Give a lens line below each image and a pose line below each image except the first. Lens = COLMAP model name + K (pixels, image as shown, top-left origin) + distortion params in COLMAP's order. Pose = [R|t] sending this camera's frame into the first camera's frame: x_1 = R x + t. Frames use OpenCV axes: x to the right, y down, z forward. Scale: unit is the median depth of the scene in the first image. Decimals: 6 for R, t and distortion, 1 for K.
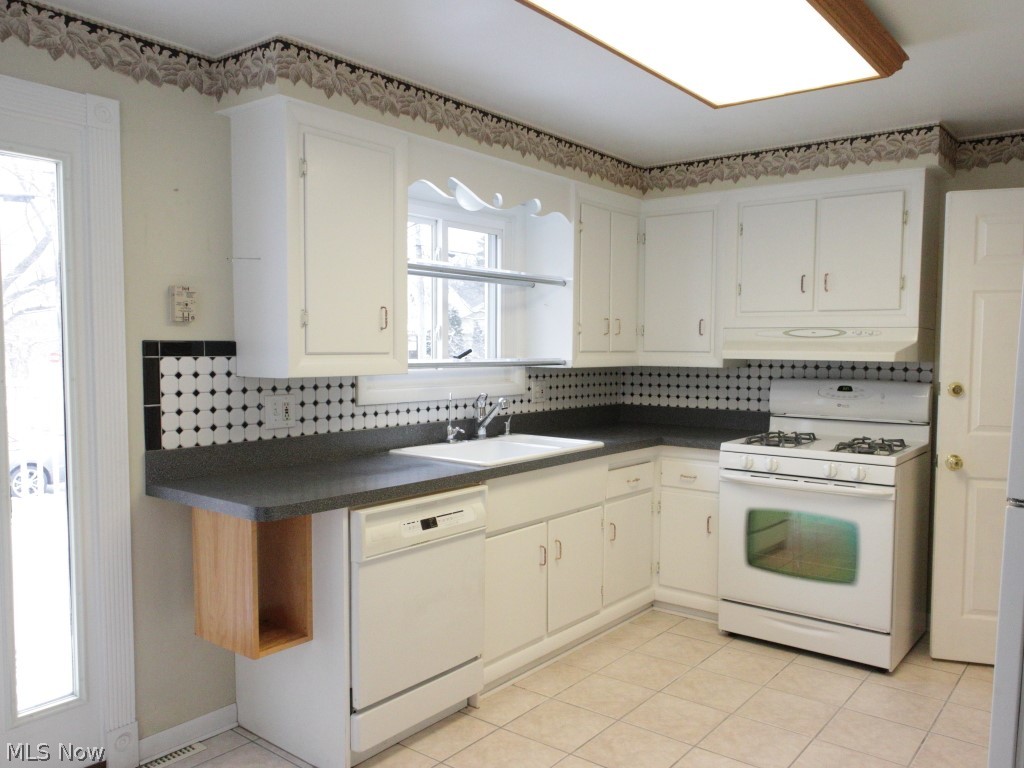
lens RADIAL K [[802.8, 0, 530.5], [0, 802.8, 392.9], [0, 0, 1]] dist [0.000735, 0.010125]
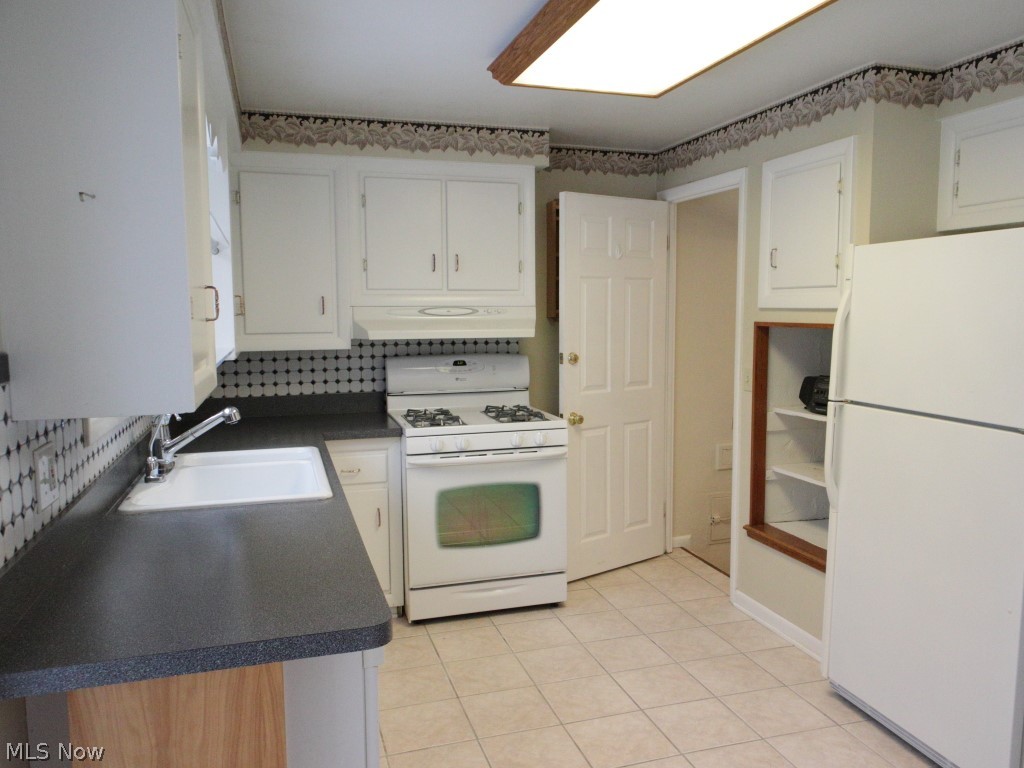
lens RADIAL K [[802.8, 0, 538.2], [0, 802.8, 392.8], [0, 0, 1]] dist [0.000735, 0.010125]
pose [[0.563937, -0.095294, 0.820302, -0.485409], [0.059403, 0.995428, 0.074801, -0.045044], [-0.823679, 0.006545, 0.567019, 0.356074]]
